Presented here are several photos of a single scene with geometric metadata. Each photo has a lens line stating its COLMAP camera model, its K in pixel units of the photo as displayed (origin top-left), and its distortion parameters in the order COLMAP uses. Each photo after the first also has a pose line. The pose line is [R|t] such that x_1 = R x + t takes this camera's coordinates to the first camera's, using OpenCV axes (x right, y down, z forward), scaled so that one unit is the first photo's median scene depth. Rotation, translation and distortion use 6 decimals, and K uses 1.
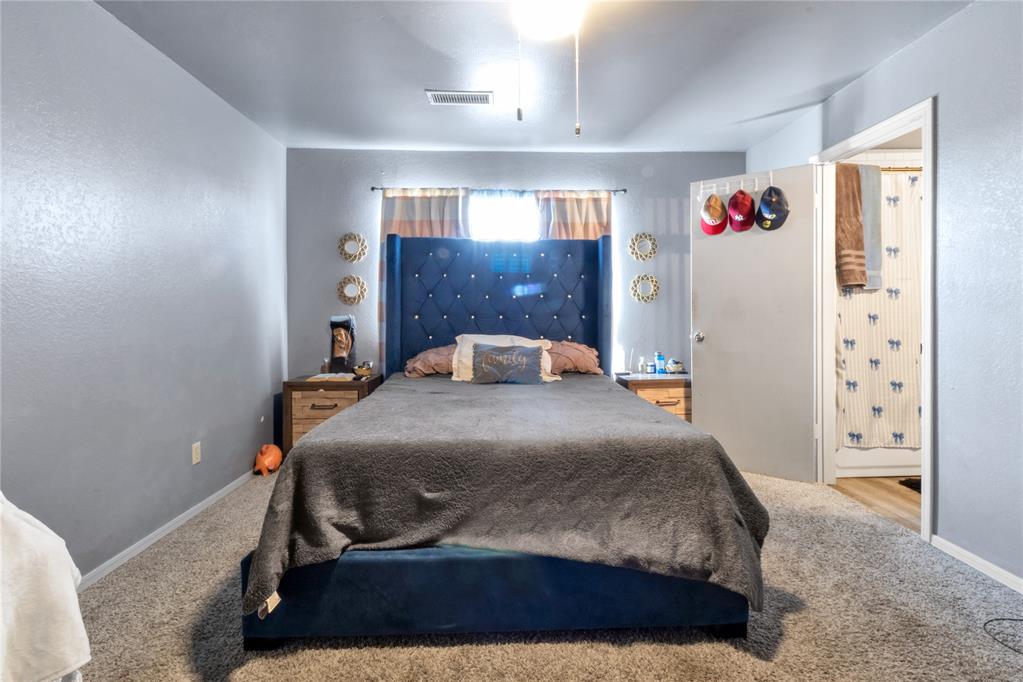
lens RADIAL K [[471.4, 0, 513.2], [0, 471.4, 314.8], [0, 0, 1]] dist [-0.002989, -0.000559]
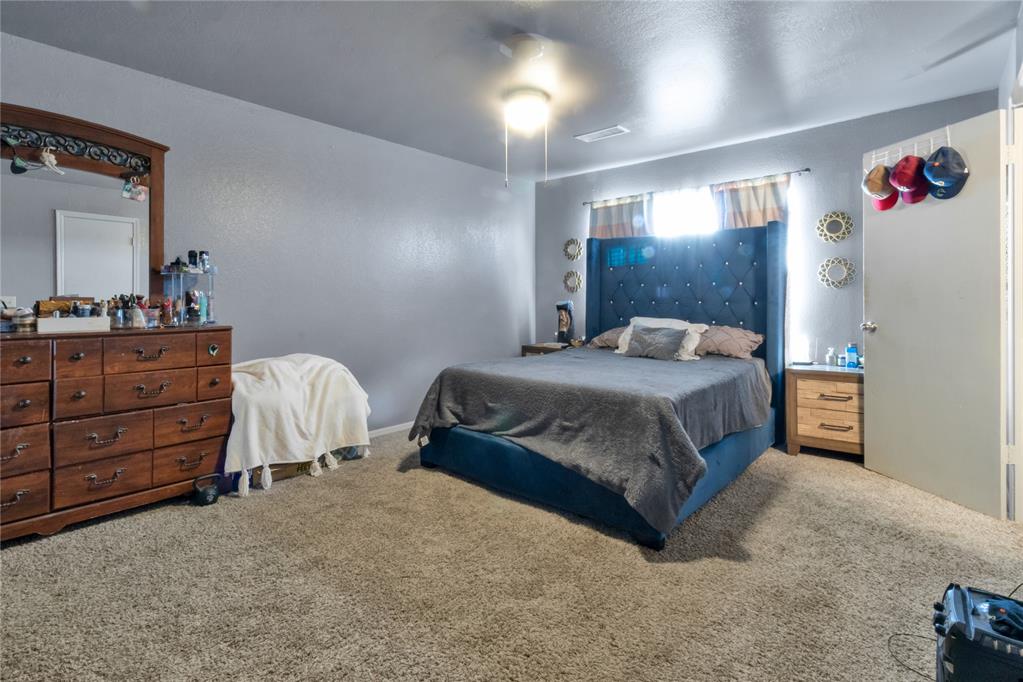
lens RADIAL K [[471.5, 0, 511.6], [0, 471.5, 298.8], [0, 0, 1]] dist [-0.015405, -0.000023]
pose [[0.730420, 0.002127, -0.682994, 0.453514], [-0.004547, 0.999988, -0.001748, -0.001094], [0.682983, 0.004382, 0.730421, -0.090832]]
